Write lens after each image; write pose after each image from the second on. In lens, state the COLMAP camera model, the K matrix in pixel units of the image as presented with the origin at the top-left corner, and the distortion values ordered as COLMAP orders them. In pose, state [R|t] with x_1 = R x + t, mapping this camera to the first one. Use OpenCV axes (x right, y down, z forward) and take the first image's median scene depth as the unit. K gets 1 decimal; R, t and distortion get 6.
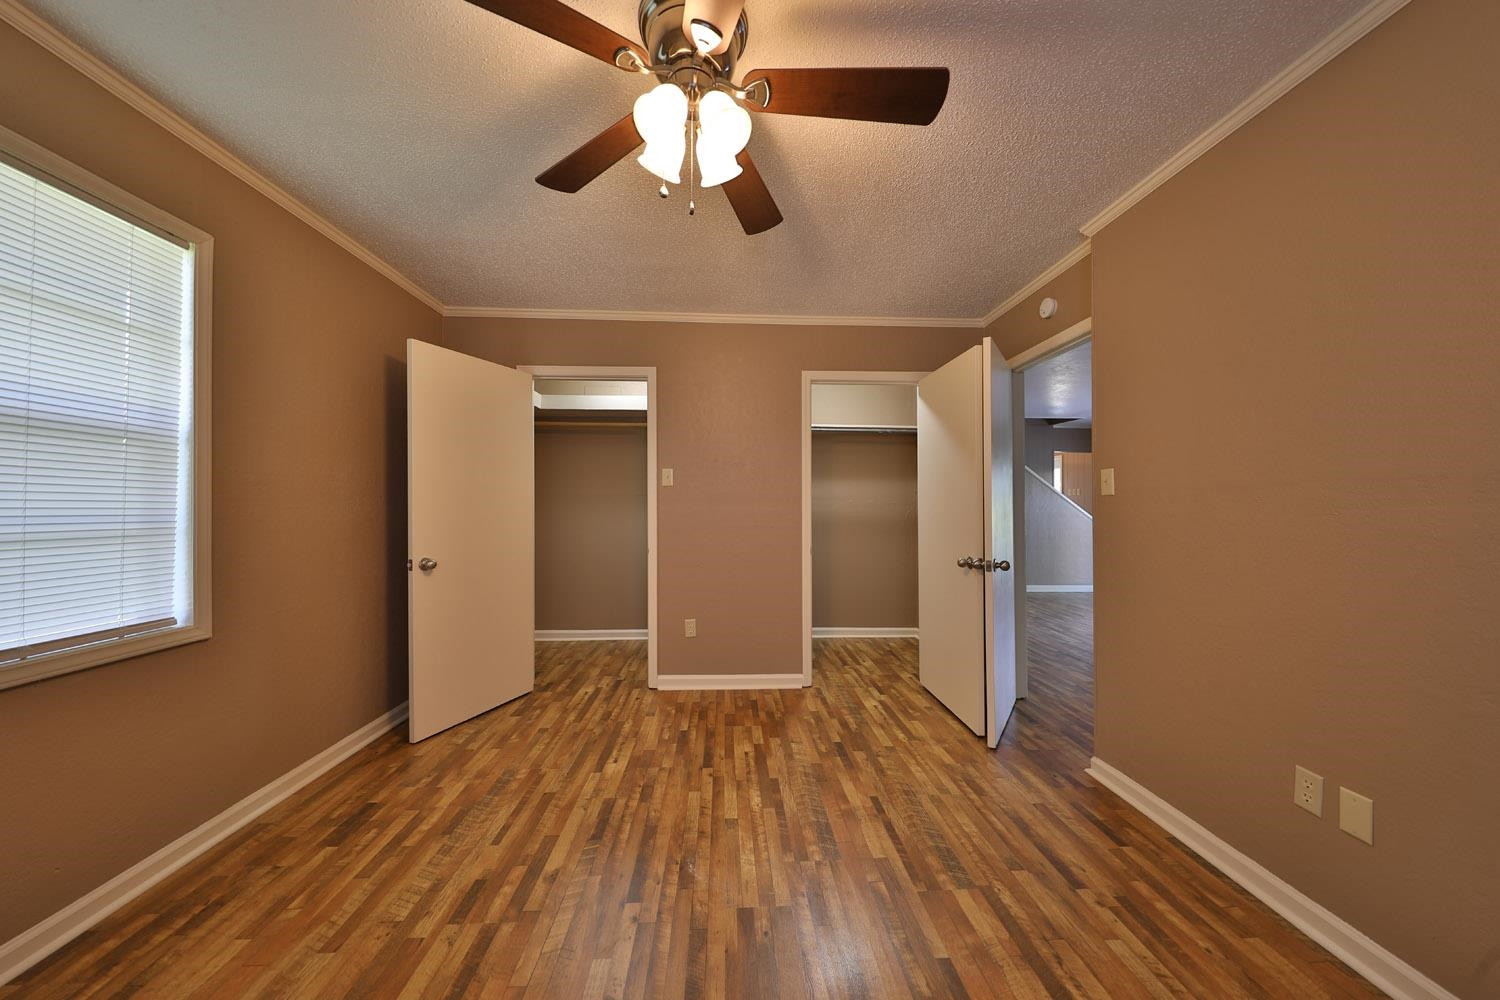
lens RADIAL K [[500.2, 0, 752.1], [0, 500.2, 502.4], [0, 0, 1]] dist [0.004945, -0.005492]
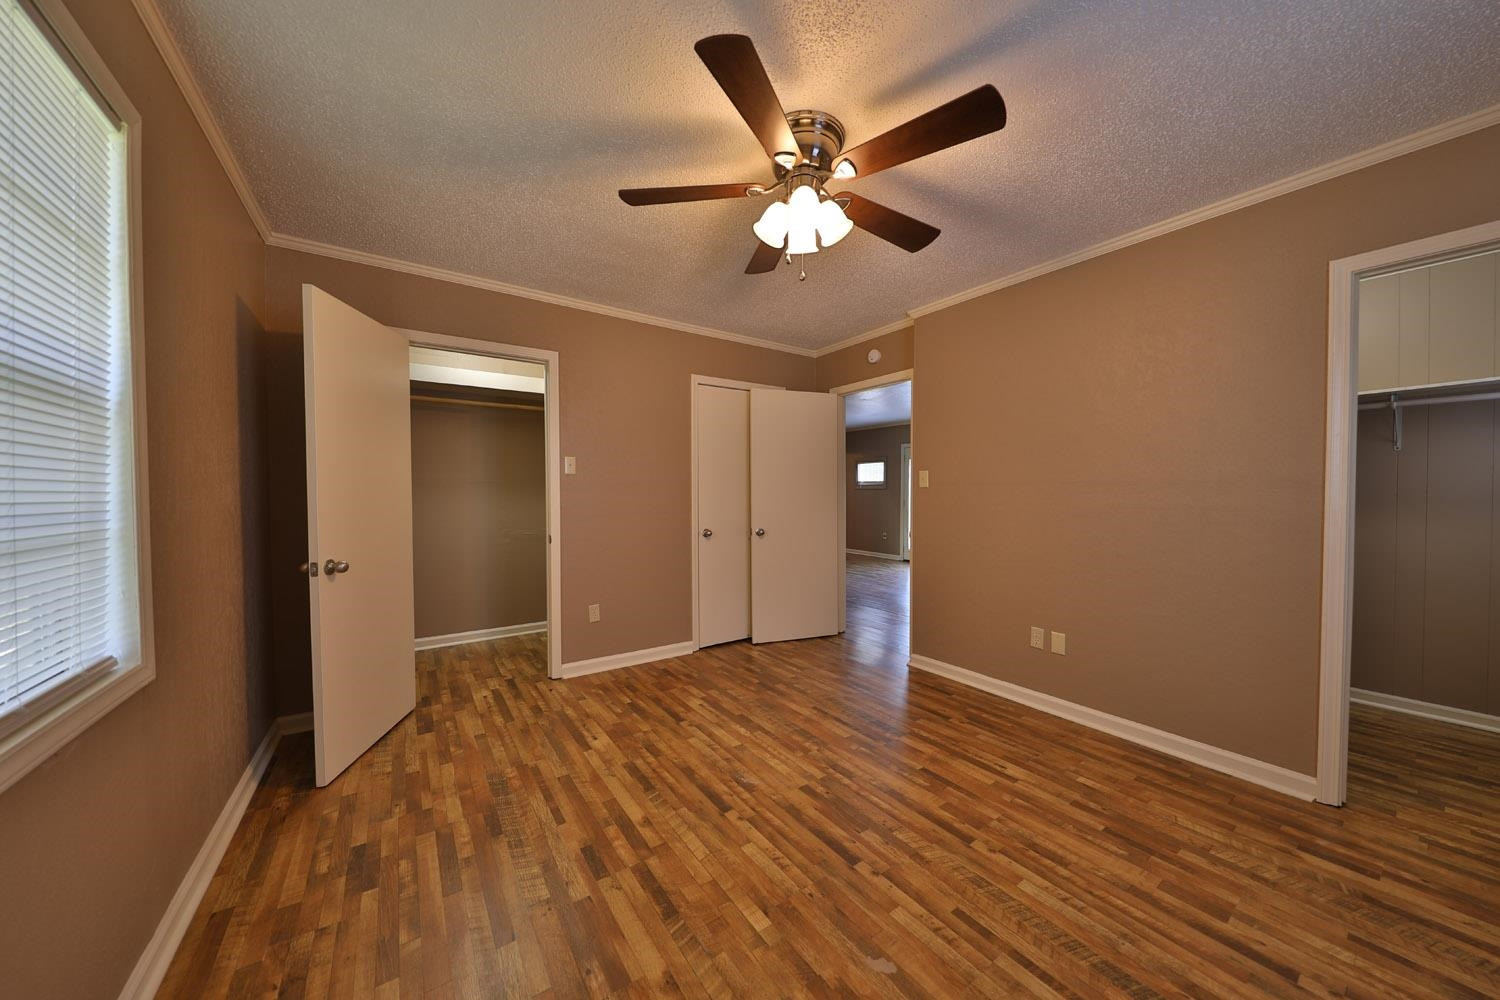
lens RADIAL K [[500.2, 0, 752.1], [0, 500.2, 502.4], [0, 0, 1]] dist [0.004945, -0.005492]
pose [[0.849174, -0.011208, 0.527994, -0.552676], [-0.003005, 0.999656, 0.026053, -0.005579], [-0.528105, -0.023710, 0.848848, -0.052606]]
